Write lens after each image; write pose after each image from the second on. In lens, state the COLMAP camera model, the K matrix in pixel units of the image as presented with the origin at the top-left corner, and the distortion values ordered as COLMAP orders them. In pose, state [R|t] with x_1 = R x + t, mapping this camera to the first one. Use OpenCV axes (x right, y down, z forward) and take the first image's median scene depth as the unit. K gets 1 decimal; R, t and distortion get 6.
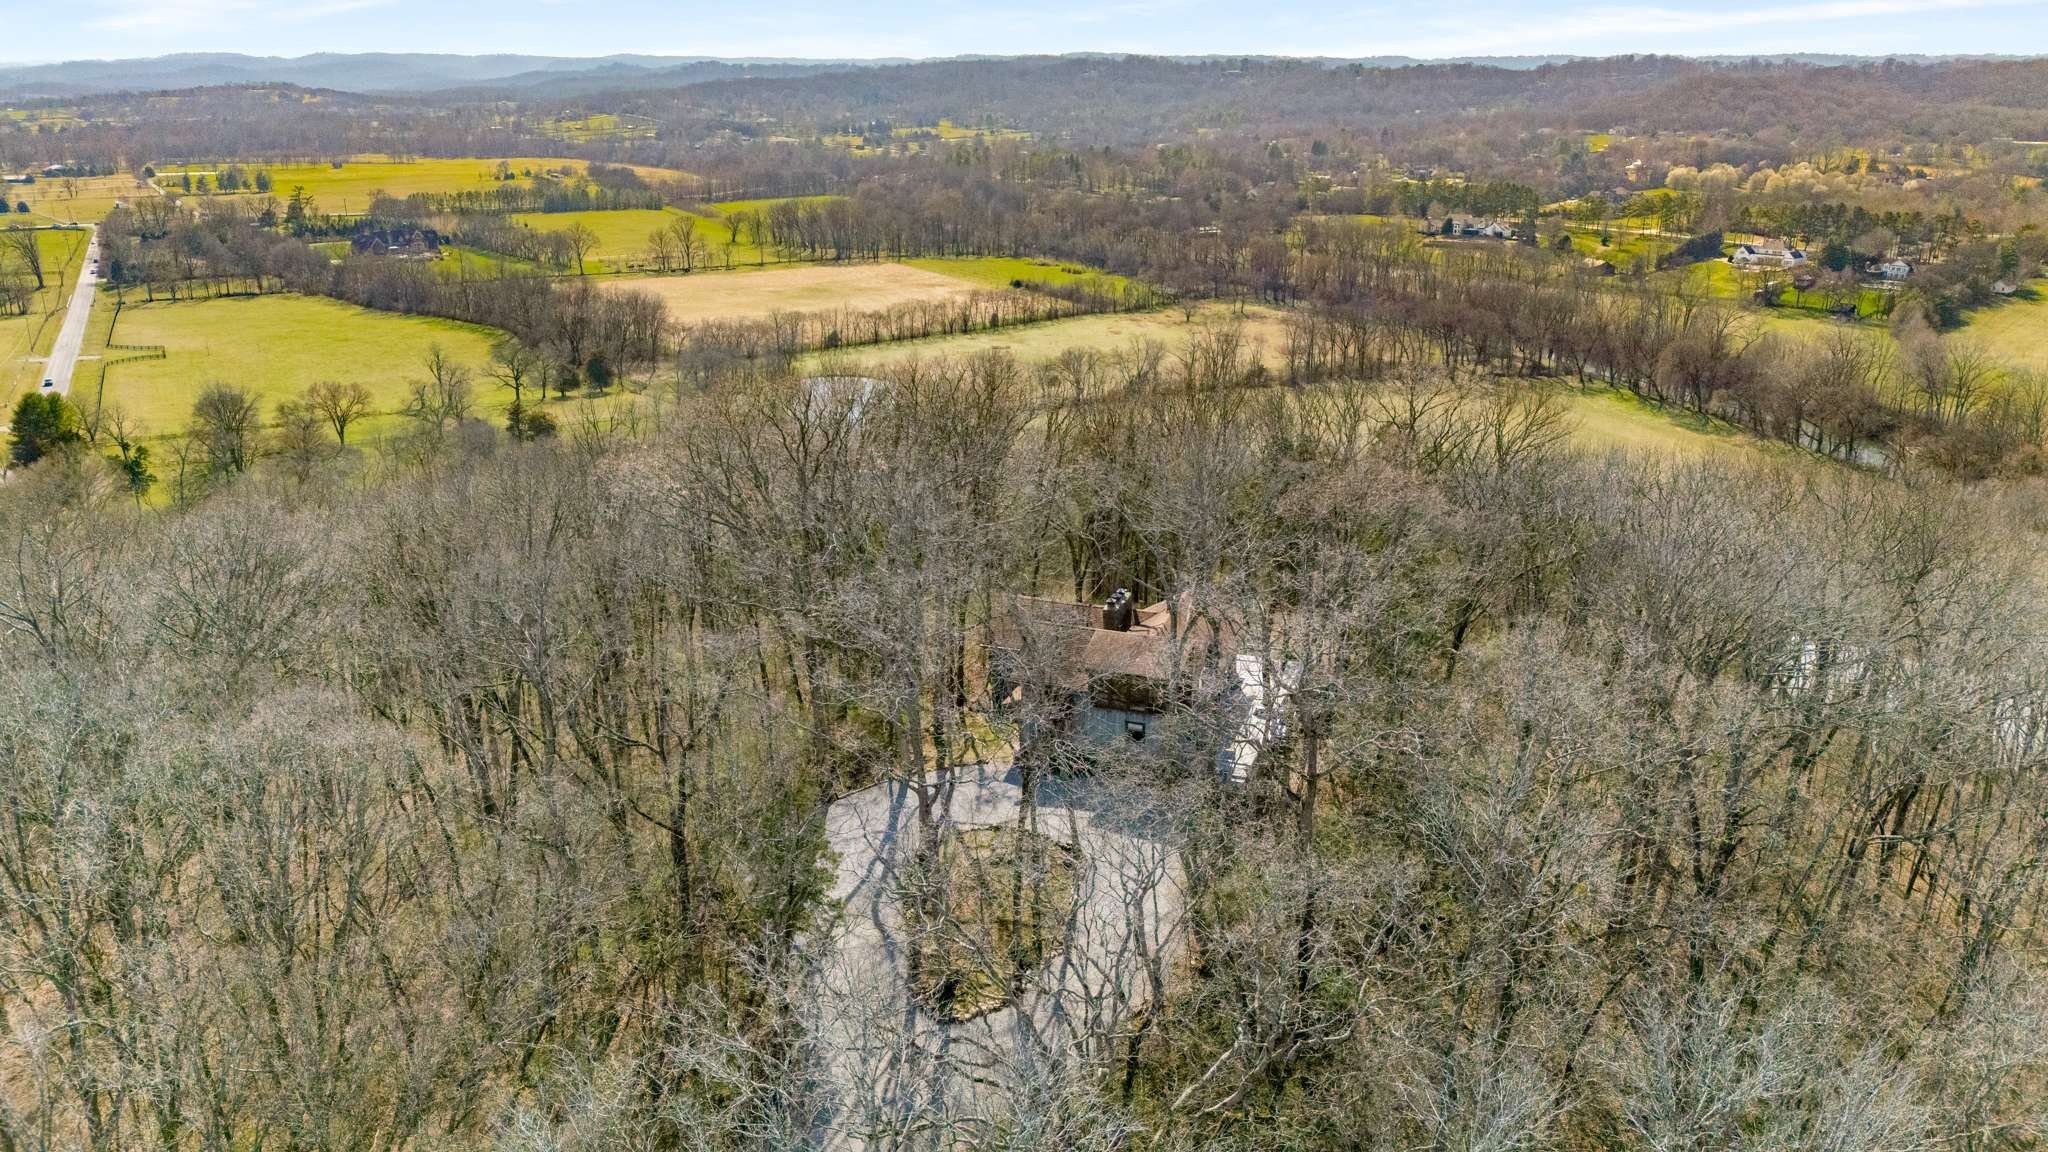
lens RADIAL K [[1545.6, 0, 1031.6], [0, 1545.6, 578.6], [0, 0, 1]] dist [0.078113, -0.069376]
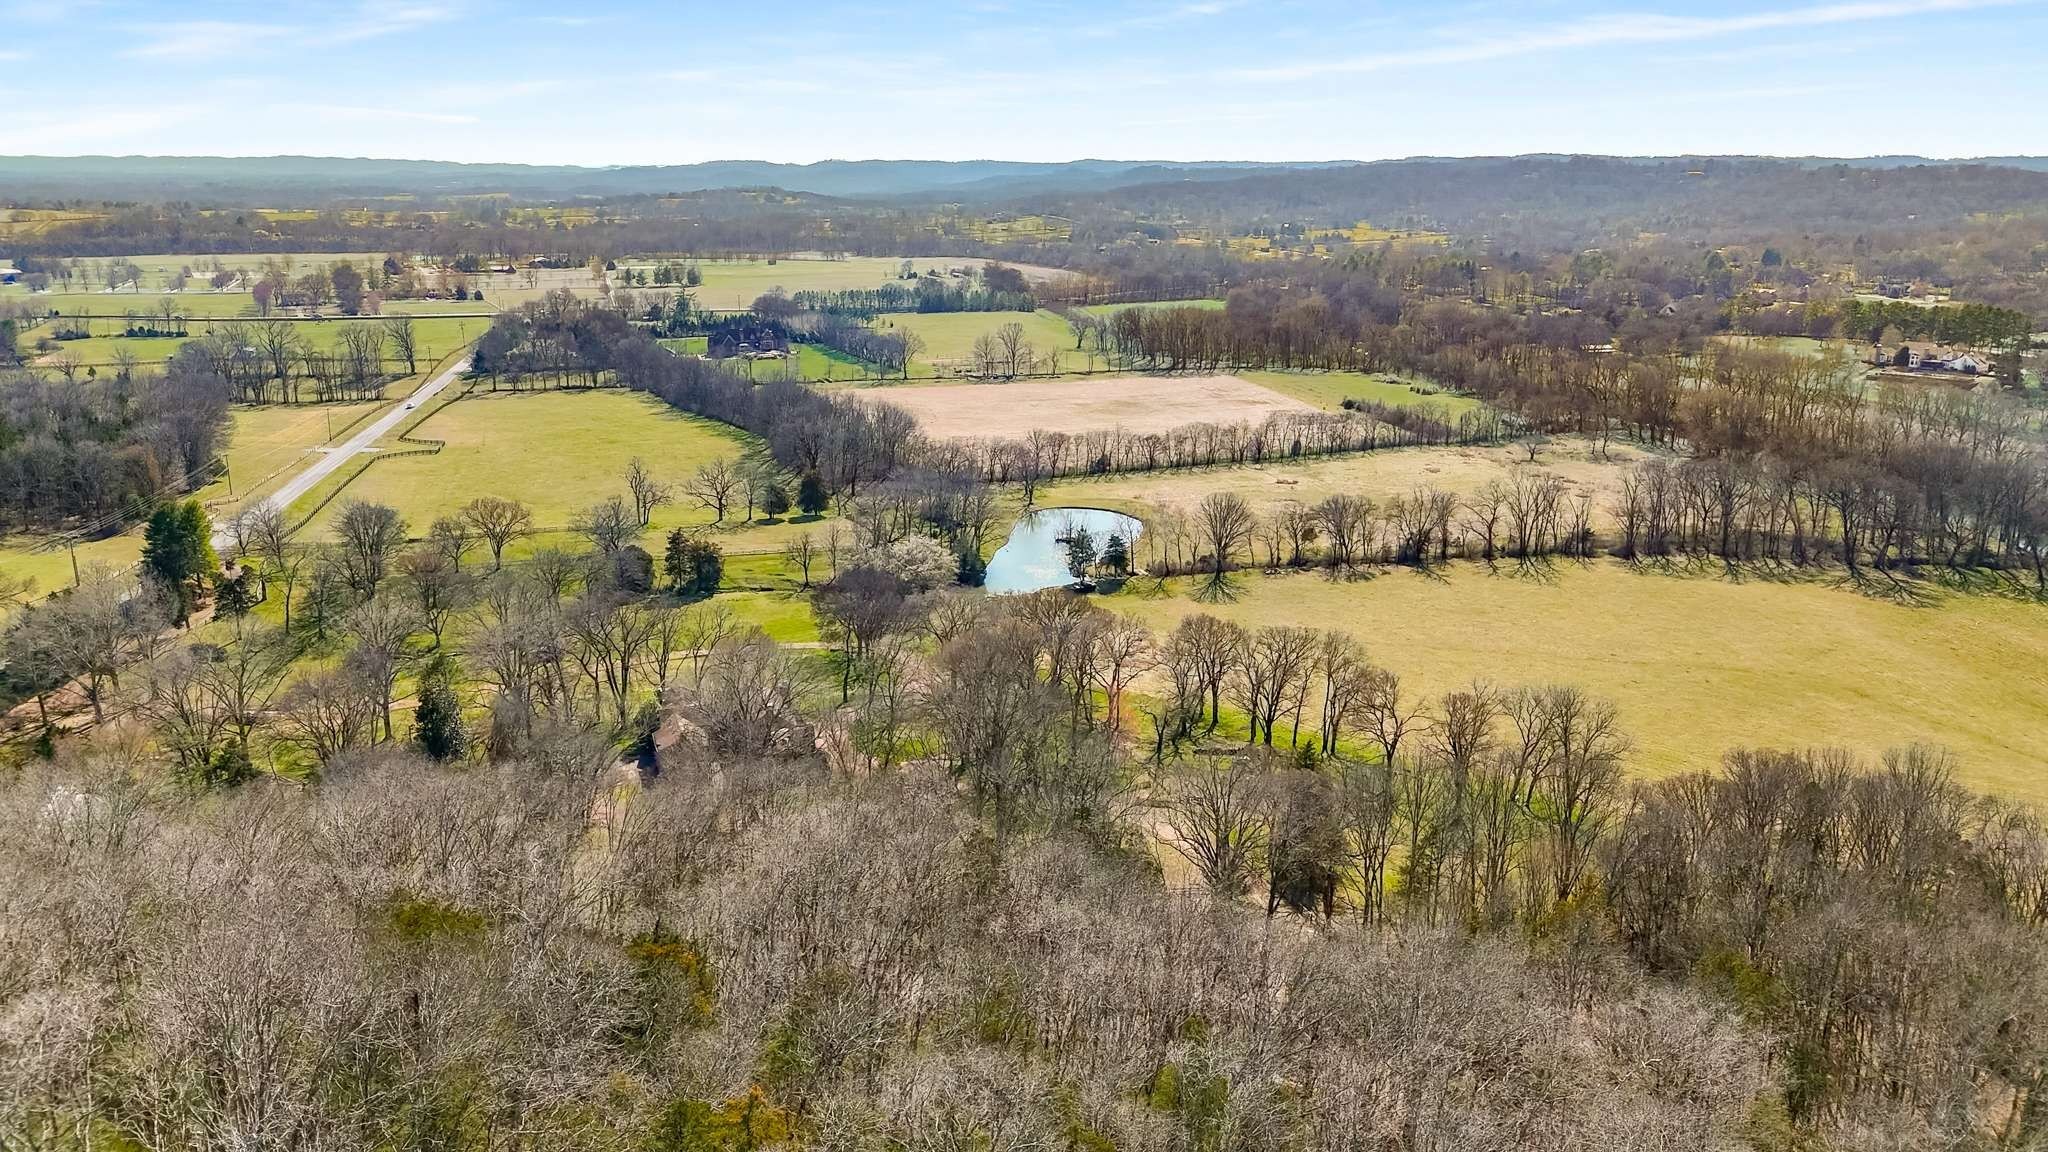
lens RADIAL K [[1513.3, 0, 1028.9], [0, 1513.3, 571.6], [0, 0, 1]] dist [0.094646, -0.099479]
pose [[0.959030, 0.074437, -0.273349, 0.054806], [-0.090624, 0.994773, -0.047059, -0.031418], [0.268417, 0.069903, 0.960763, 0.094558]]
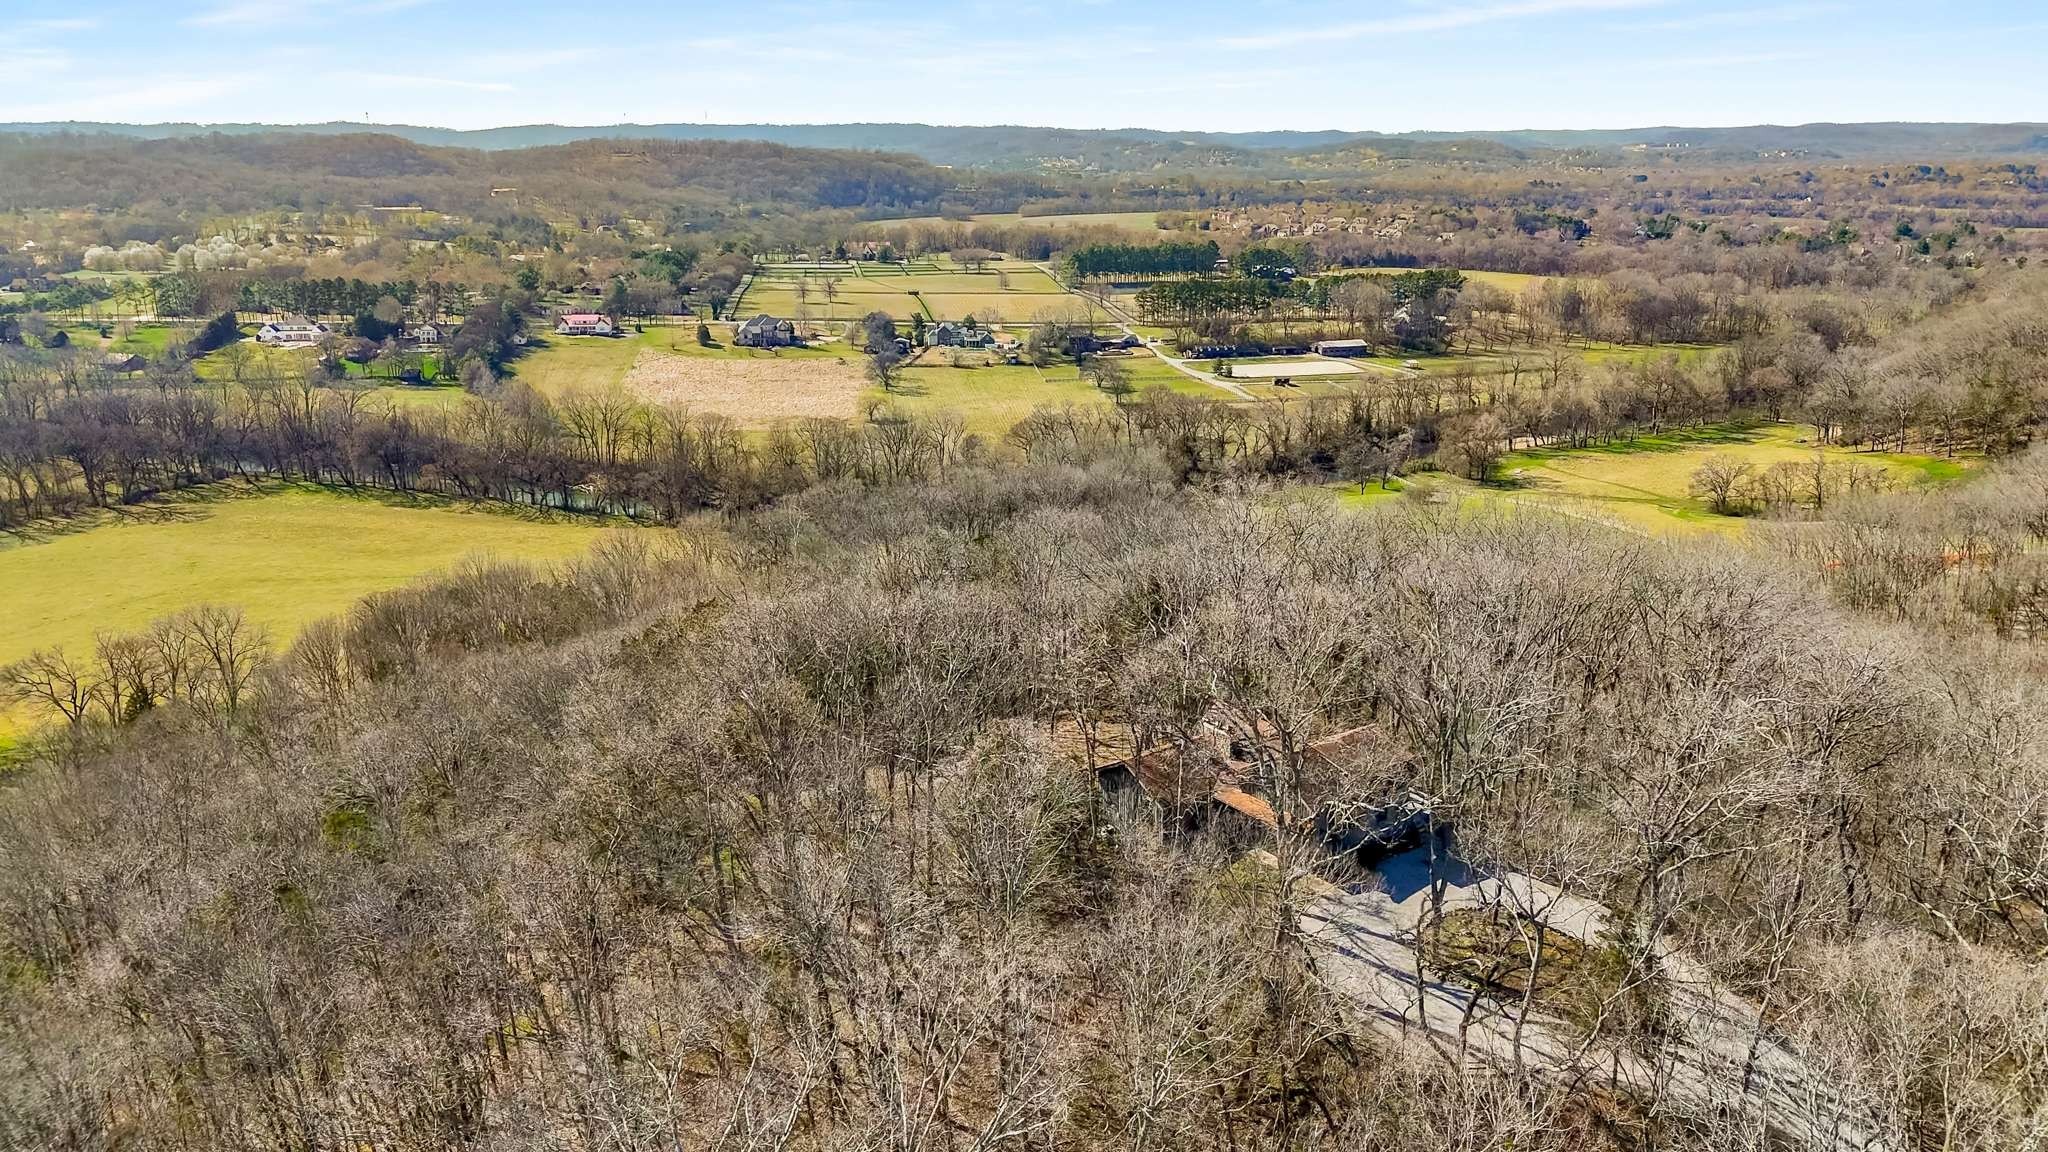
lens RADIAL K [[1513.3, 0, 1028.9], [0, 1513.3, 571.6], [0, 0, 1]] dist [0.094646, -0.099479]
pose [[0.556586, -0.237277, 0.796185, -0.092379], [0.265095, 0.958973, 0.100472, -0.025603], [-0.787360, 0.155144, 0.596652, 0.038181]]
